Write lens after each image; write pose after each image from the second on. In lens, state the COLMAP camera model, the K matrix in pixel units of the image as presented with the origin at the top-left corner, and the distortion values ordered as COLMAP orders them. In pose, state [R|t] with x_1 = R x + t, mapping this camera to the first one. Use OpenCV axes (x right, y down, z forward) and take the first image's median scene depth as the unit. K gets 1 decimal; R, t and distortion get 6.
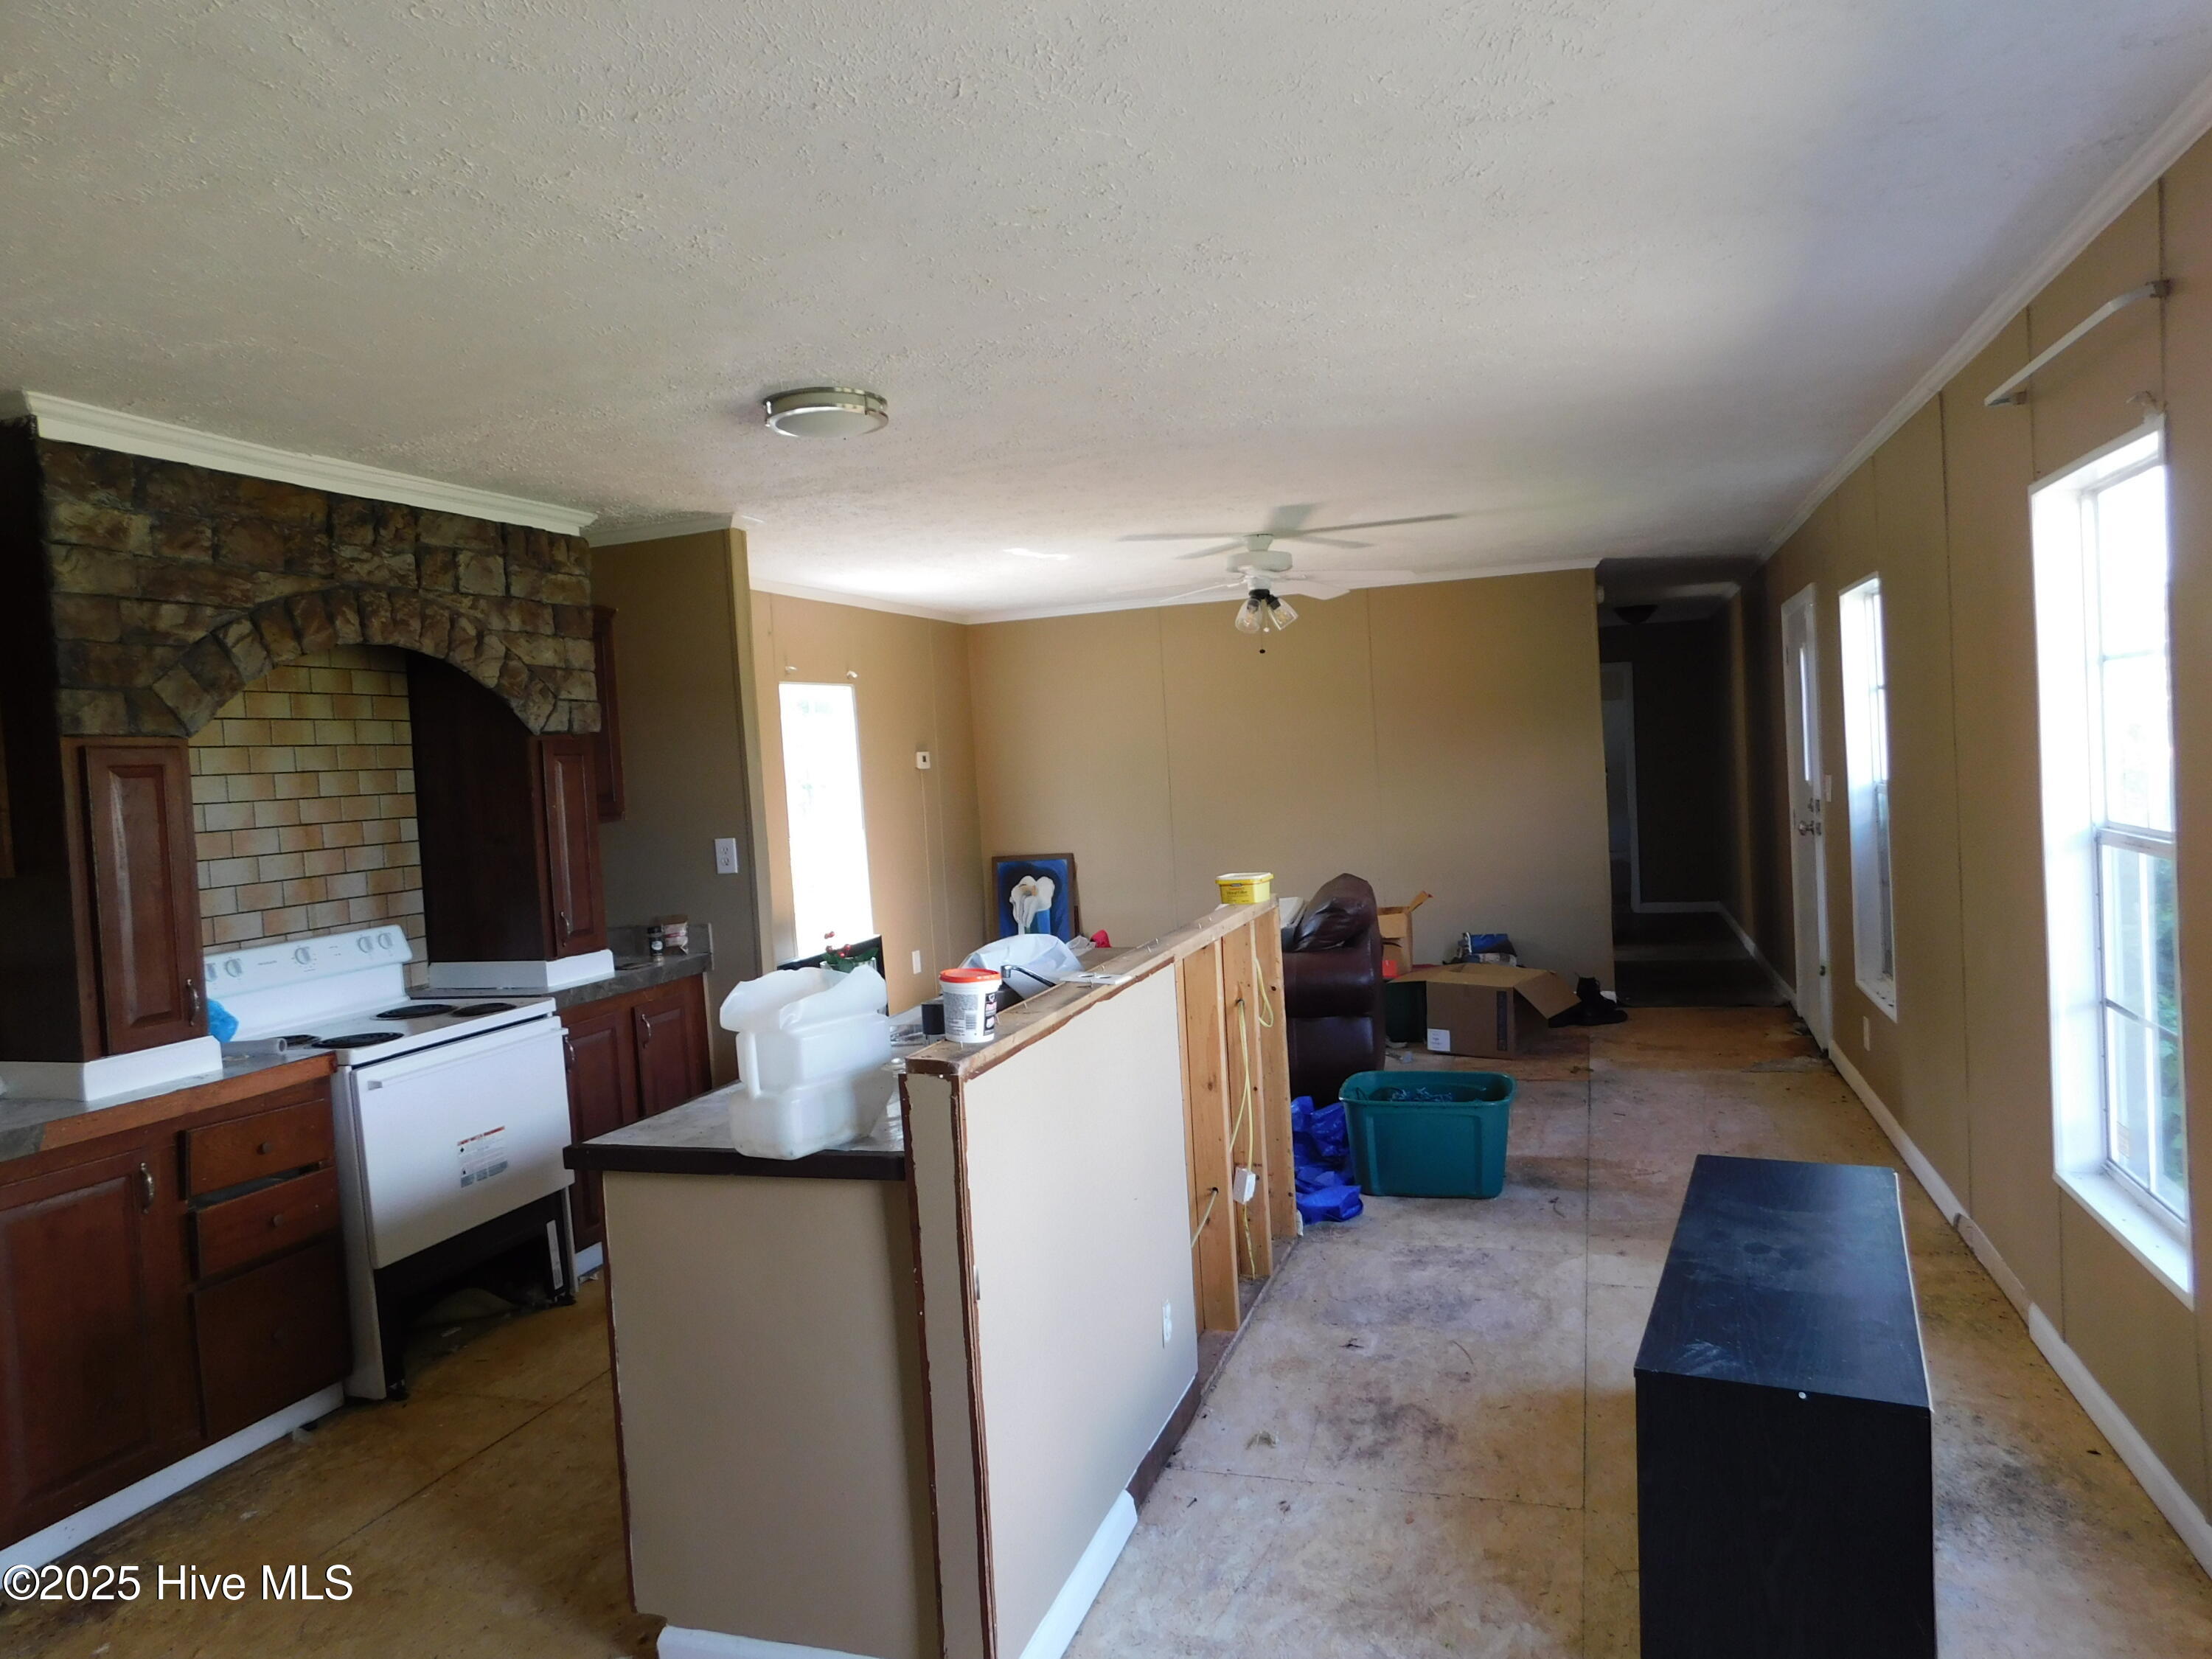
lens RADIAL K [[1485.2, 0, 1104.2], [0, 1485.2, 829.4], [0, 0, 1]] dist [-0.040568, 0.003516]
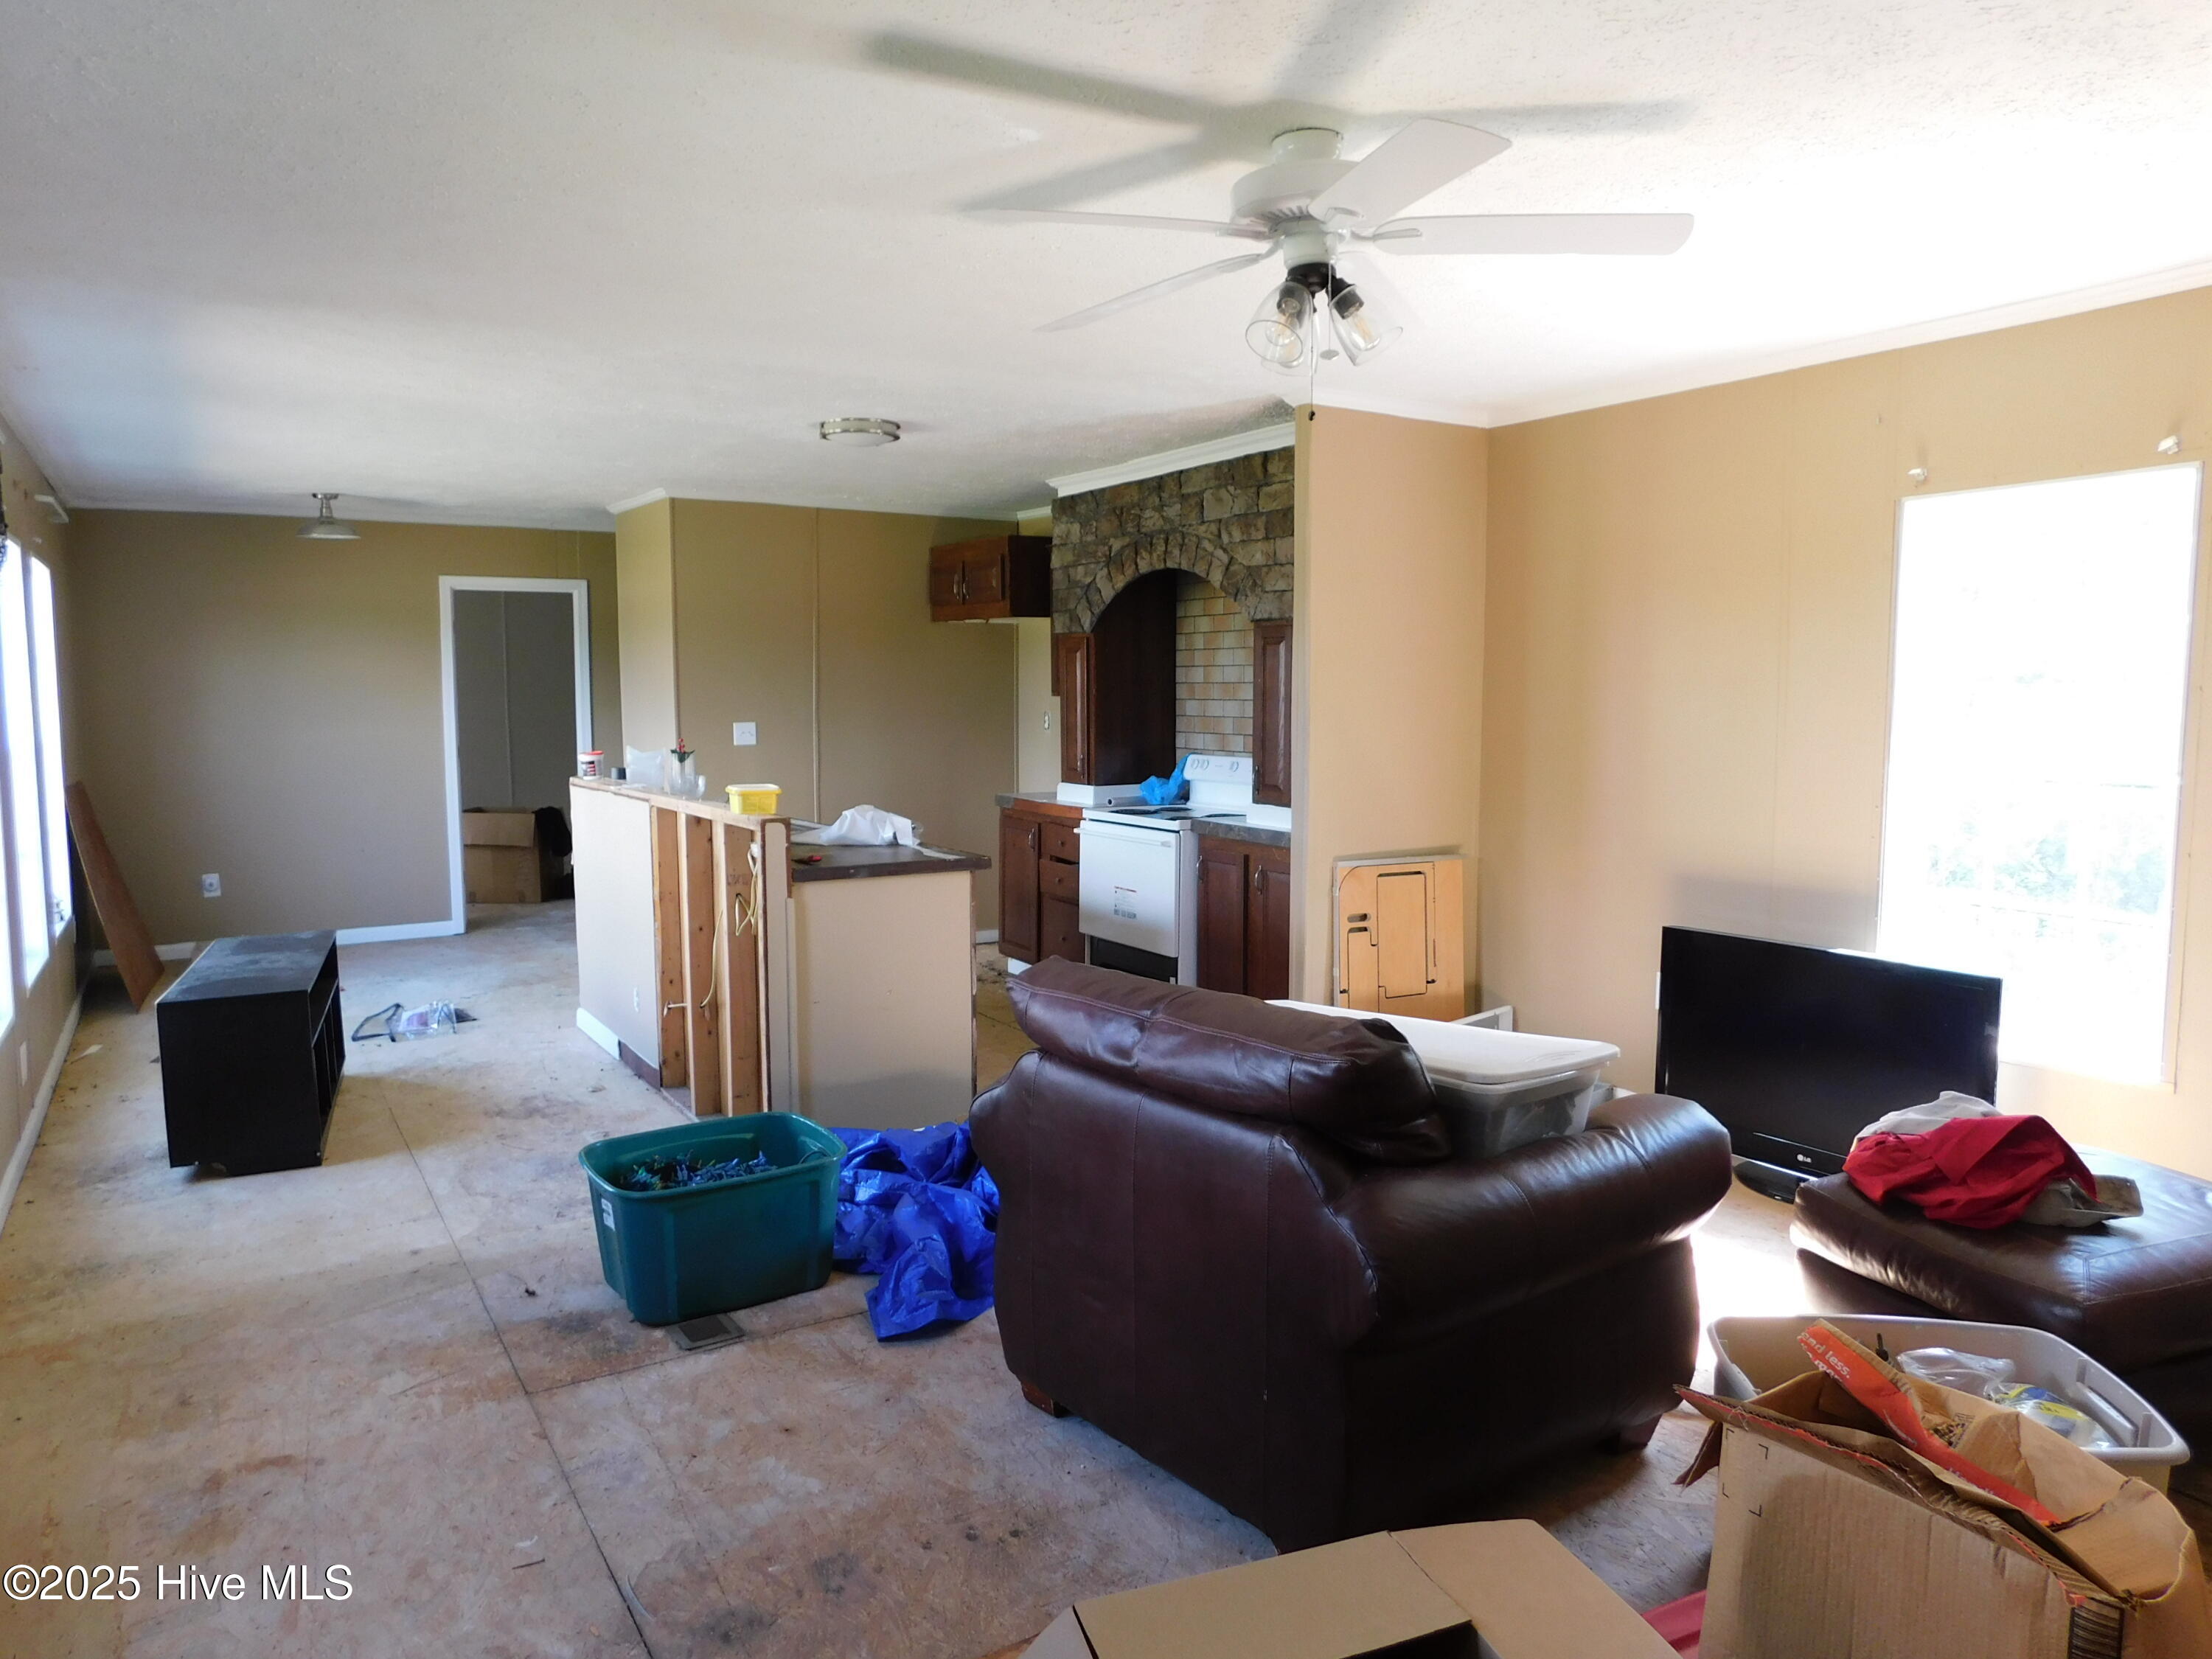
lens RADIAL K [[1485.2, 0, 1103.9], [0, 1485.2, 826.2], [0, 0, 1]] dist [-0.040568, 0.003516]
pose [[-0.643163, 0.129920, -0.754627, 0.746338], [0.003710, 0.986018, 0.166595, -0.115822], [0.765720, 0.104348, -0.634653, 1.924083]]
